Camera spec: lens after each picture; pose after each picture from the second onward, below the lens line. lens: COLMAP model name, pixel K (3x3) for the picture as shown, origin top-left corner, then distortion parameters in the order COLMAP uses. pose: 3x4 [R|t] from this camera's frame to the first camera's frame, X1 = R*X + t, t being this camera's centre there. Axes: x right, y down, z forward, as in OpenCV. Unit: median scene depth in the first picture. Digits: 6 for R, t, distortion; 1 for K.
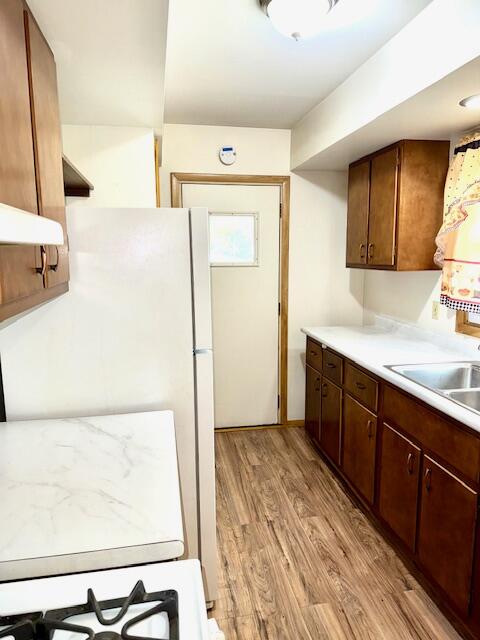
lens RADIAL K [[423.9, 0, 226.3], [0, 423.9, 319.9], [0, 0, 1]] dist [0.004852, 0.000411]
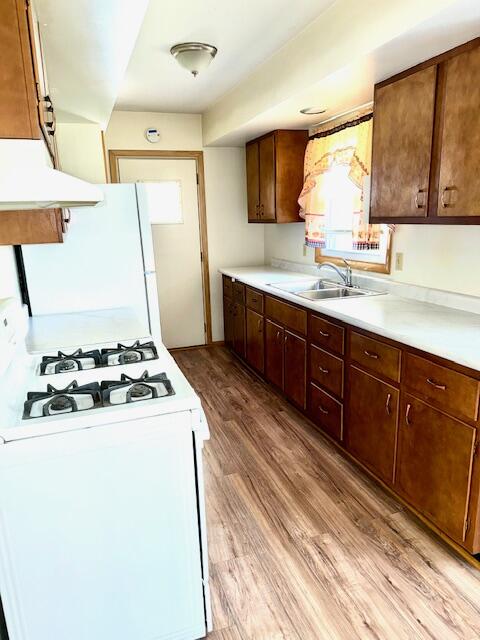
lens RADIAL K [[423.9, 0, 226.3], [0, 423.9, 319.9], [0, 0, 1]] dist [0.004852, 0.000411]
pose [[0.985792, -0.068034, 0.153574, -0.016050], [0.053899, 0.994074, 0.094401, 0.067441], [-0.159086, -0.084783, 0.983618, -0.417678]]
